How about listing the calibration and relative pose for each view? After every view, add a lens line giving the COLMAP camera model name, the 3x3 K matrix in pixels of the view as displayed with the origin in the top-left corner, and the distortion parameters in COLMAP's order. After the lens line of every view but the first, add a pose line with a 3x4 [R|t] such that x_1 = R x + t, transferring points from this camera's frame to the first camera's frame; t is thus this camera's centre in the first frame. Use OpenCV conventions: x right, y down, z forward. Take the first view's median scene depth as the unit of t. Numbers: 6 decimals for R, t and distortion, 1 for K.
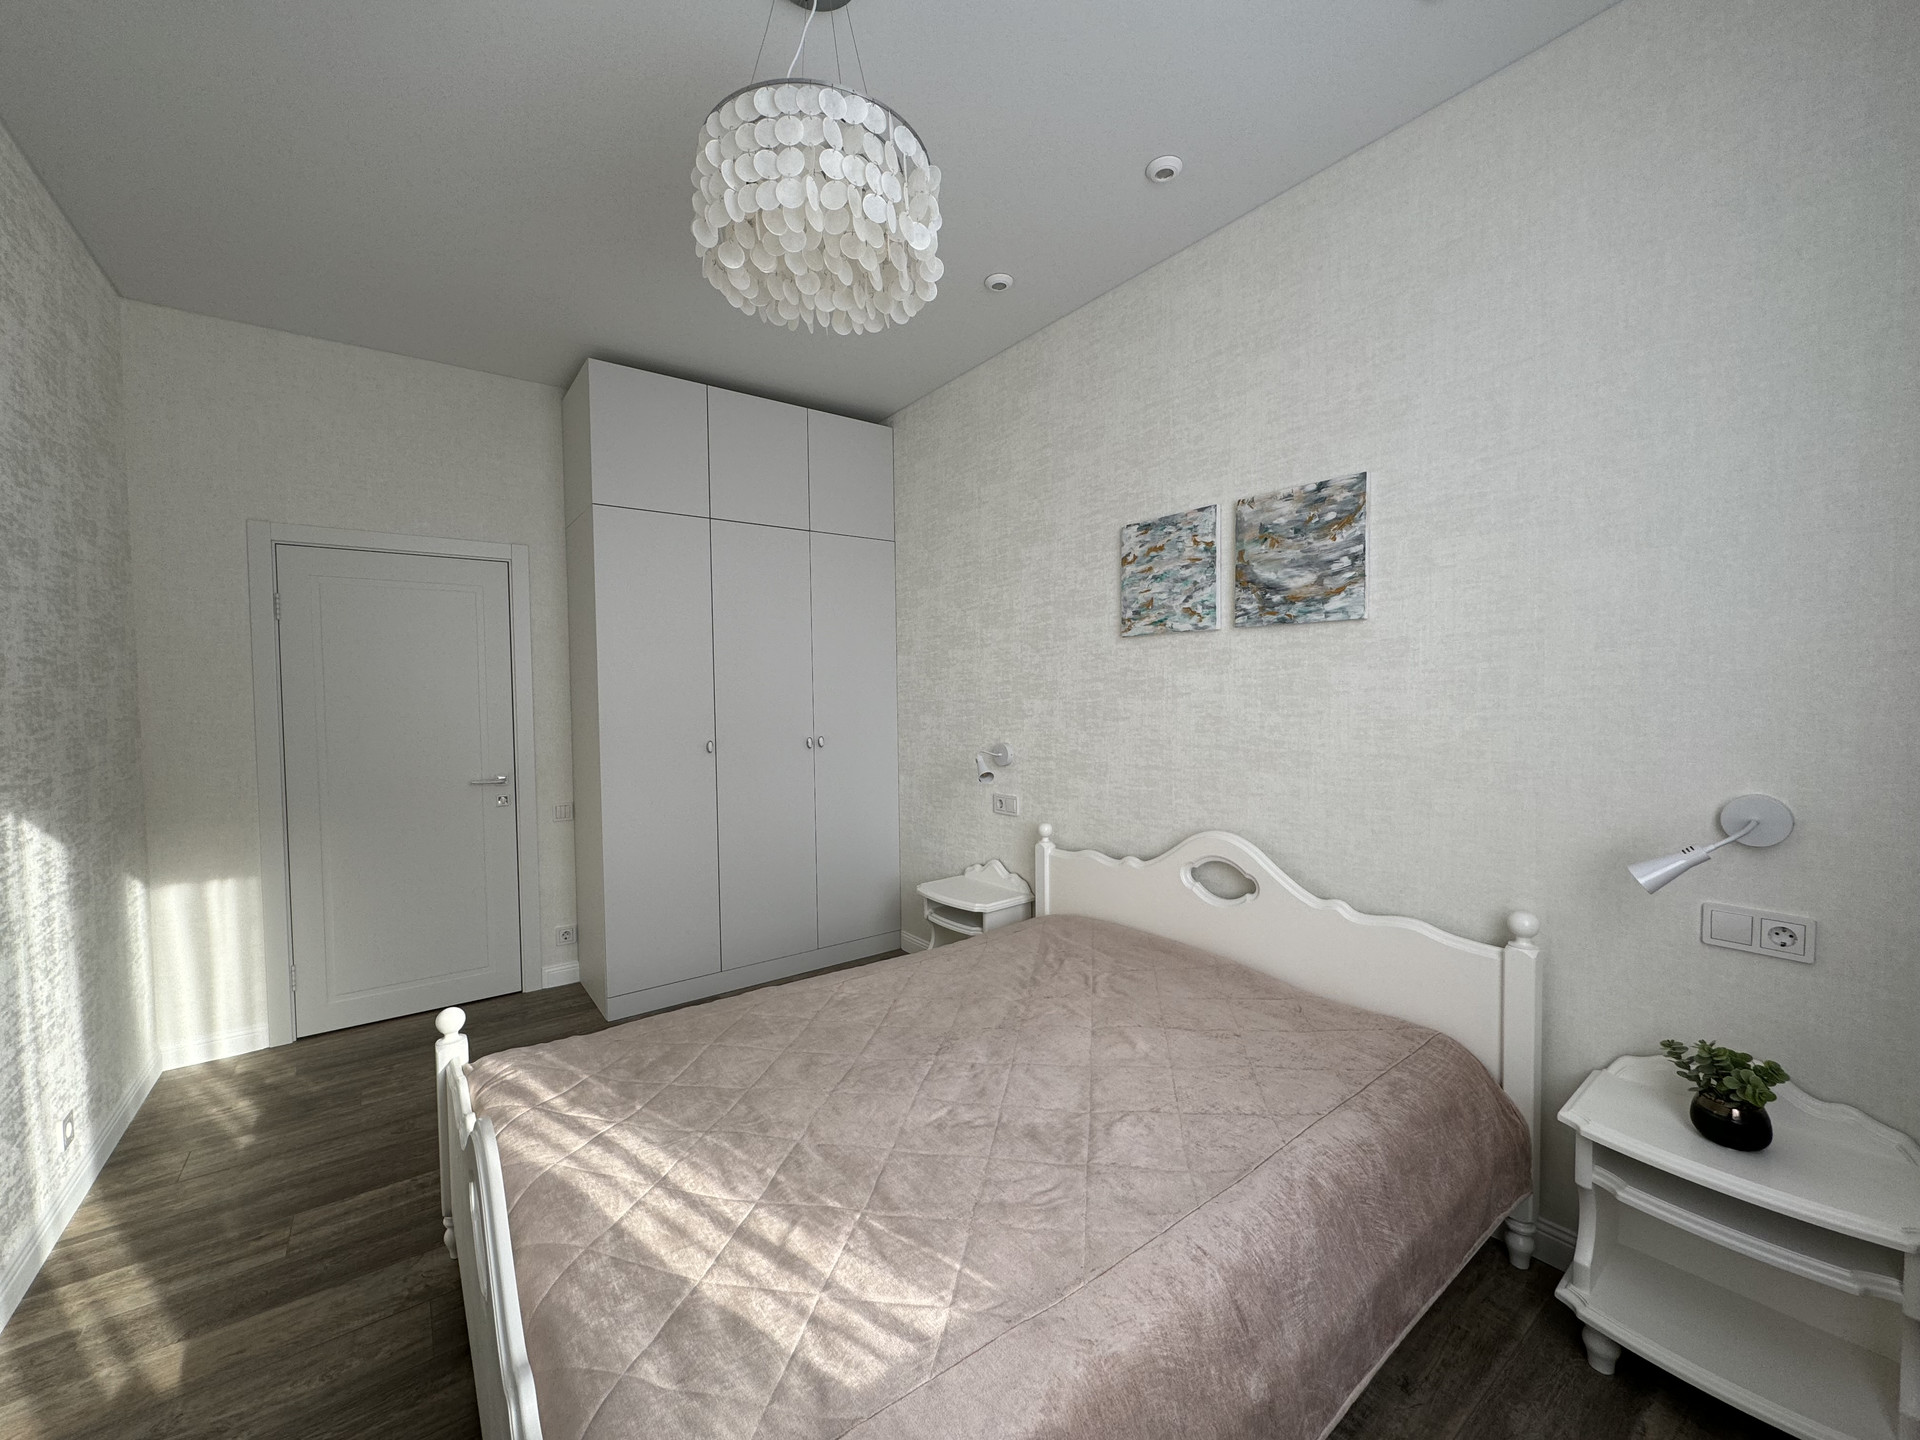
lens RADIAL K [[765.8, 0, 961.7], [0, 765.8, 717.7], [0, 0, 1]] dist [-0.000459, 0.000658]
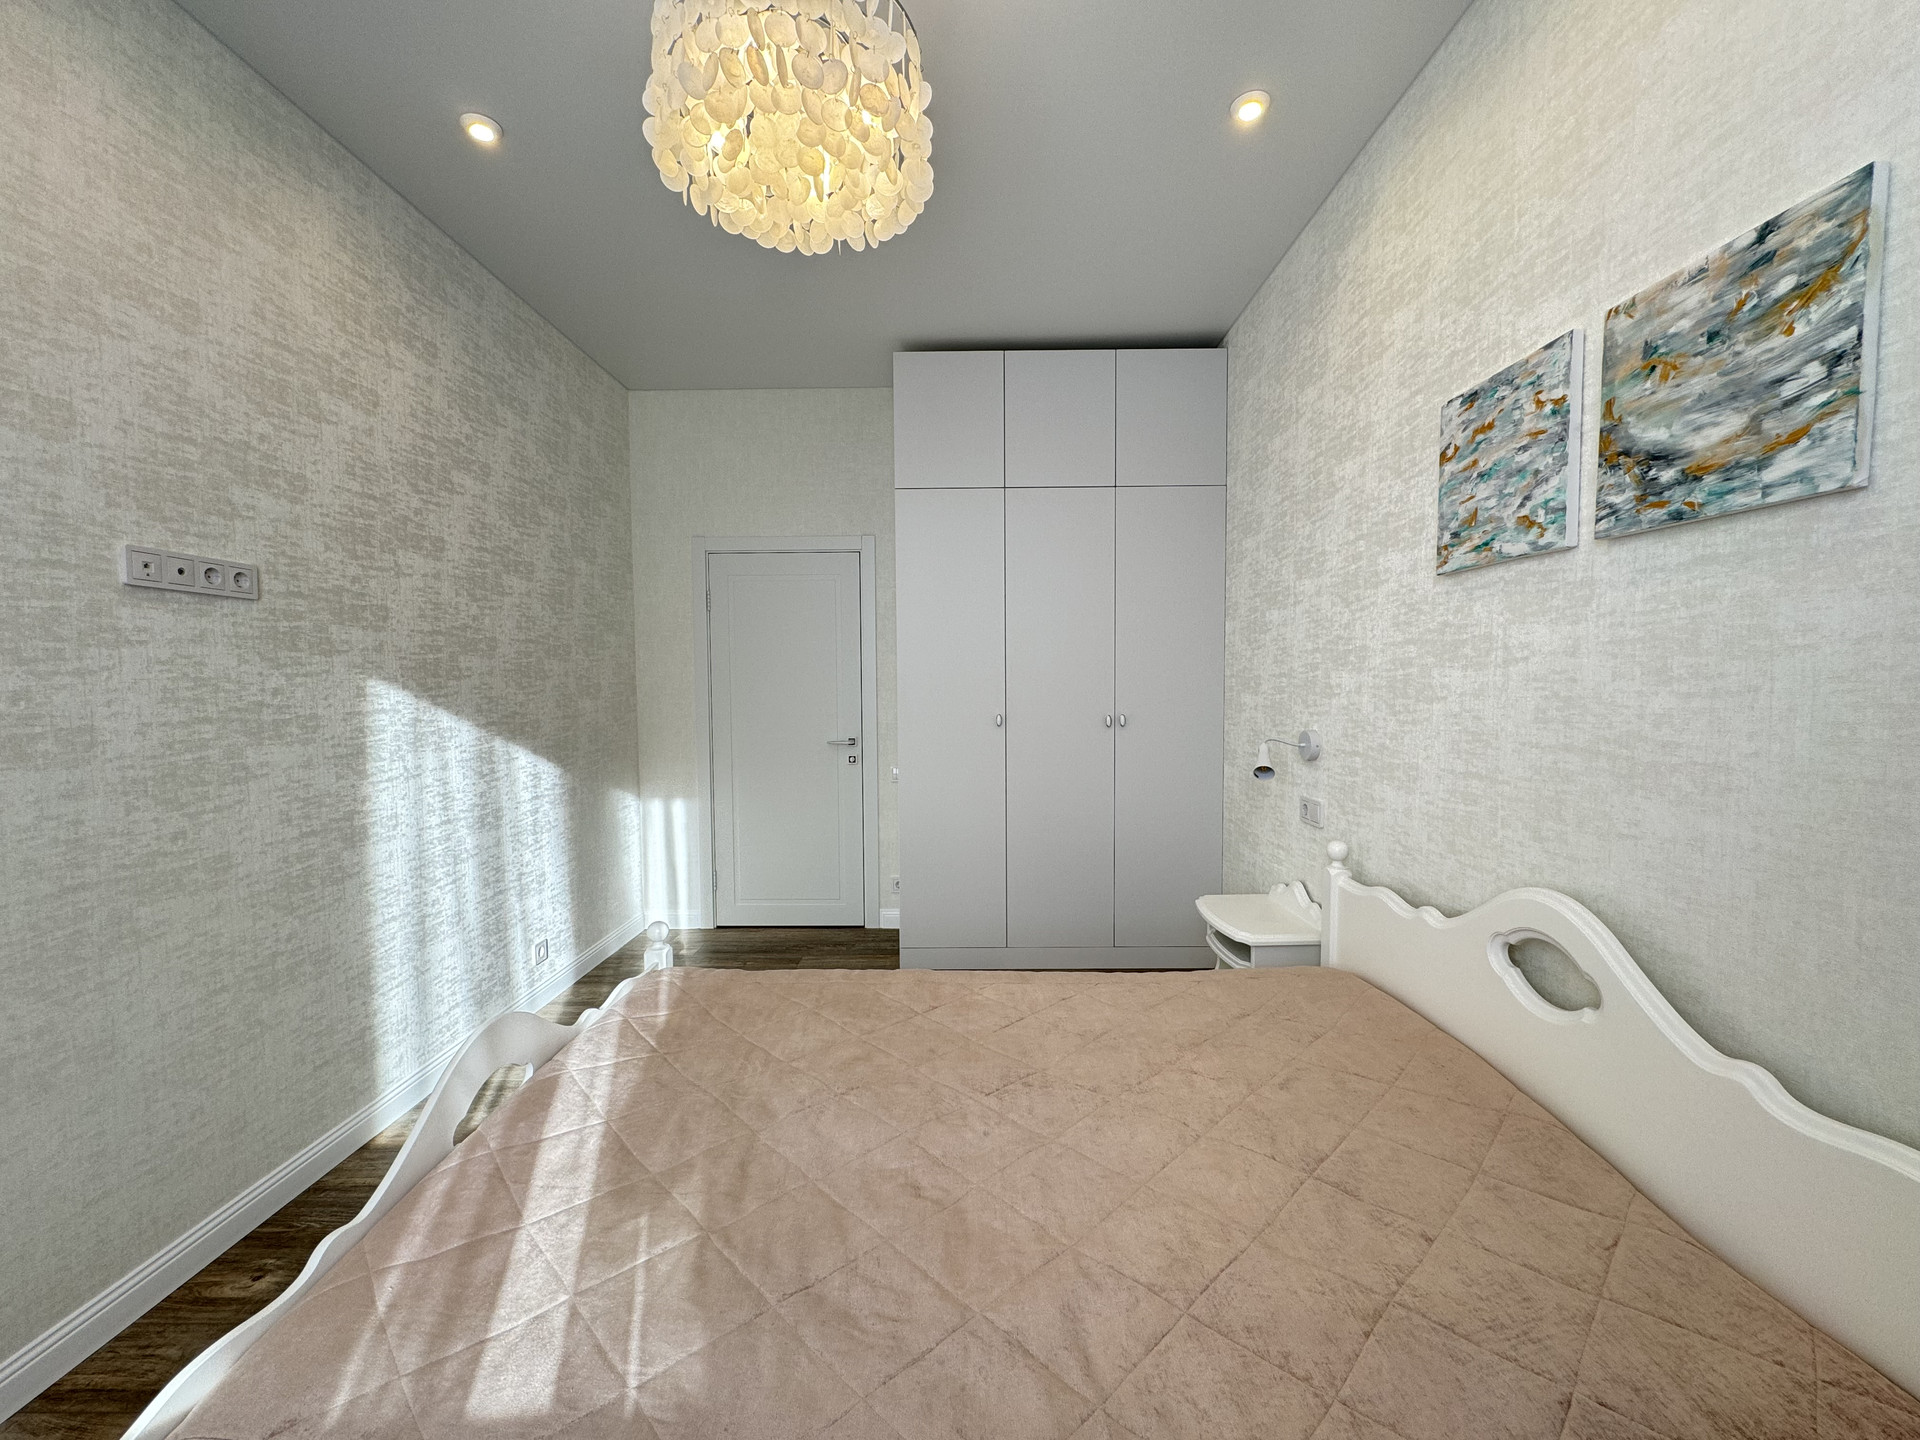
lens RADIAL K [[765.8, 0, 961.7], [0, 765.8, 717.7], [0, 0, 1]] dist [-0.000459, 0.000658]
pose [[0.793894, 0.037479, -0.606900, 0.326082], [-0.023819, 0.999249, 0.030551, 0.007998], [0.607590, -0.009799, 0.794191, 0.254940]]
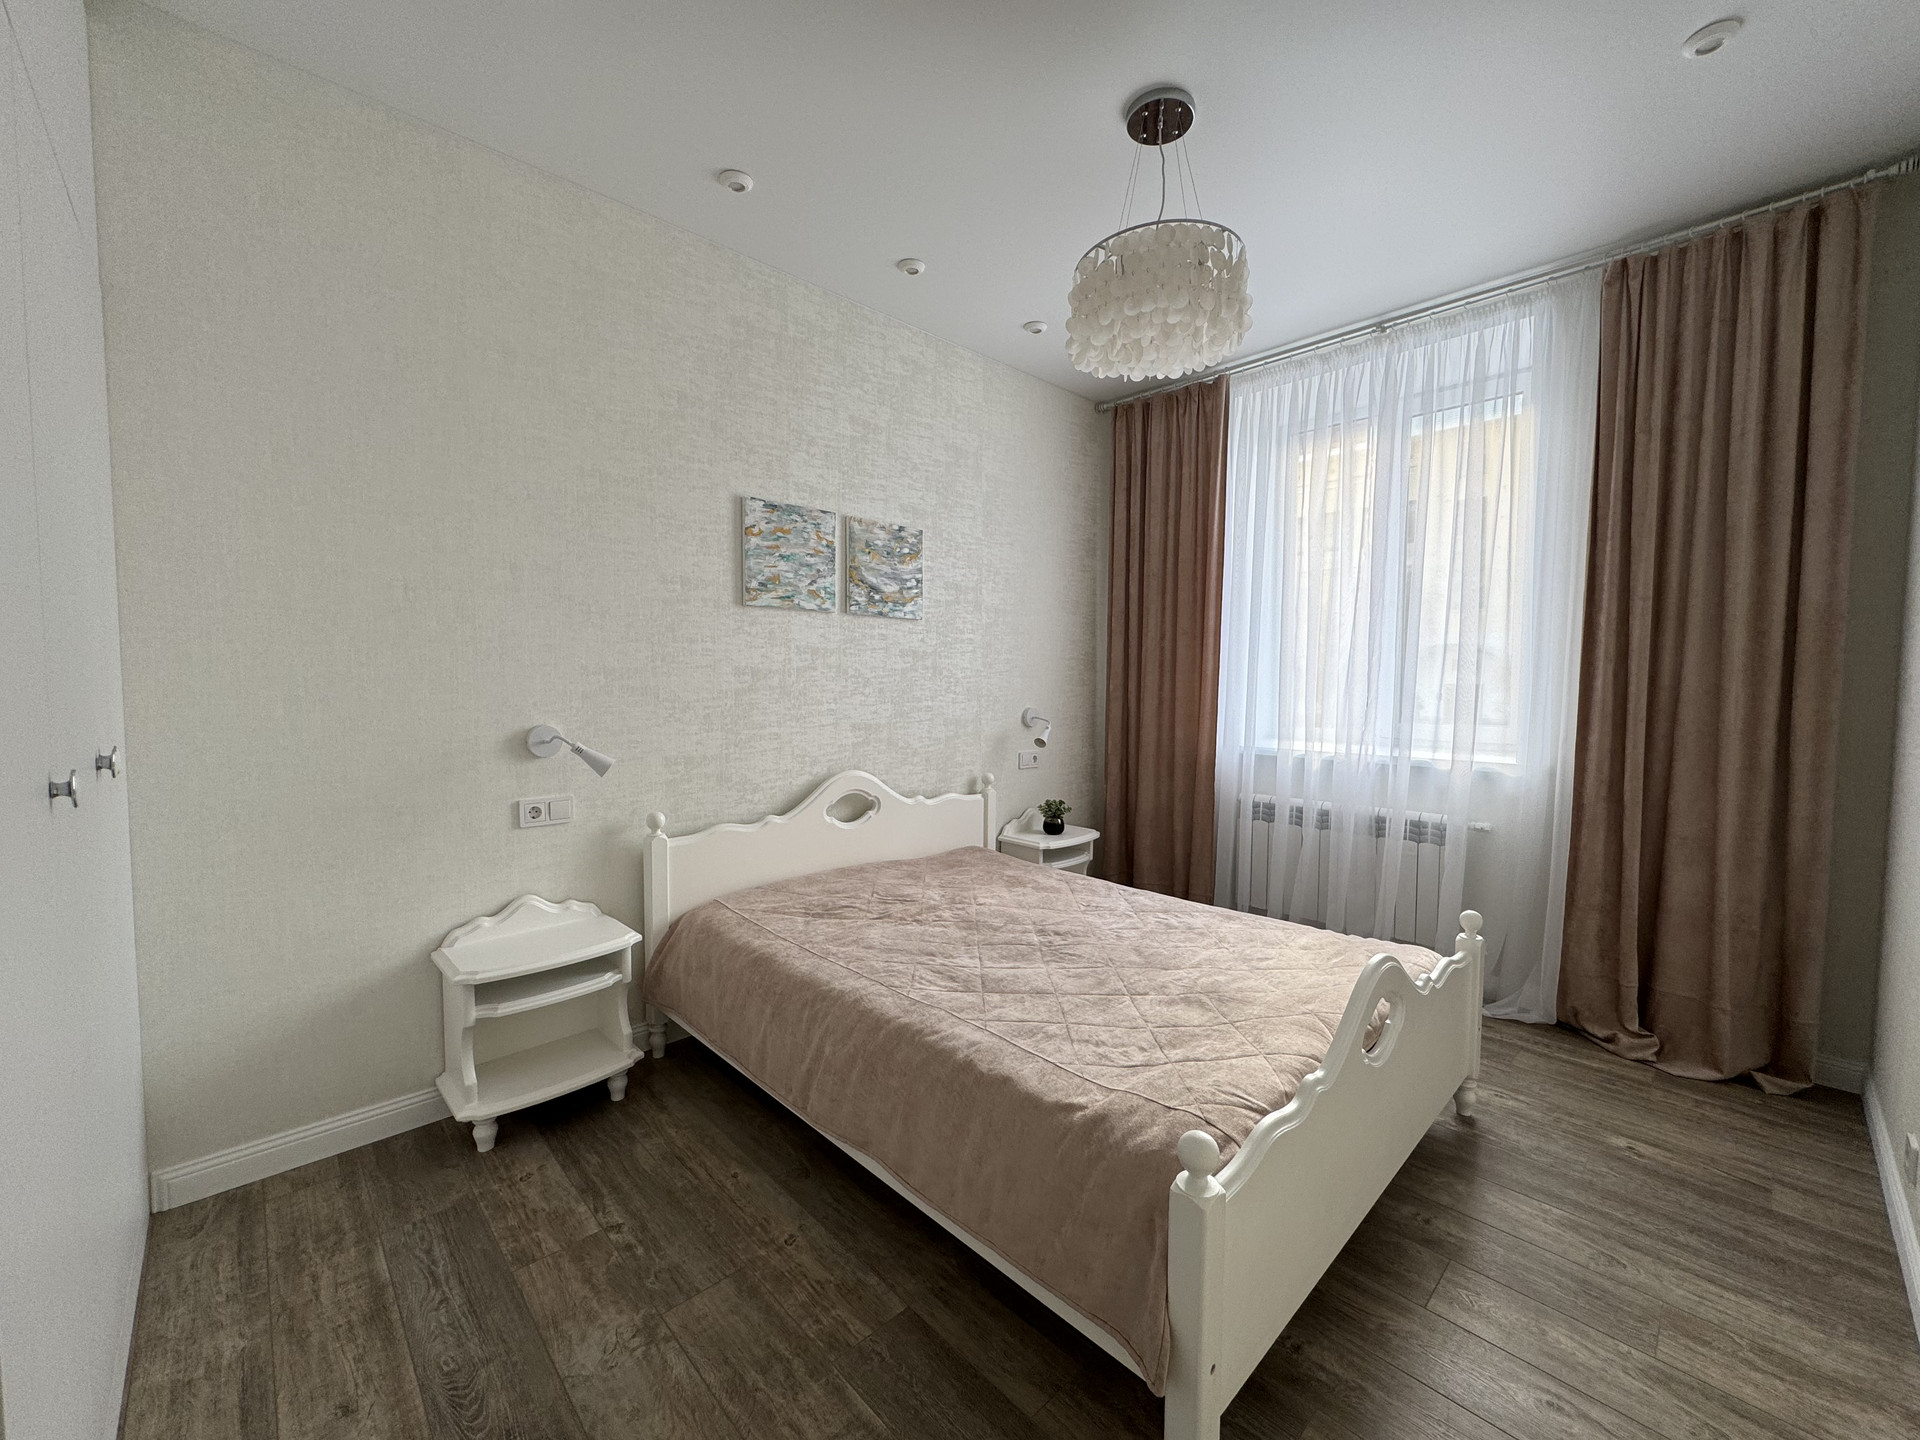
lens RADIAL K [[765.8, 0, 961.7], [0, 765.8, 717.7], [0, 0, 1]] dist [-0.000459, 0.000658]
pose [[-0.119296, -0.039157, 0.992086, -0.944806], [0.030083, 0.998621, 0.043032, 0.009495], [-0.992403, 0.034979, -0.117954, 0.947817]]
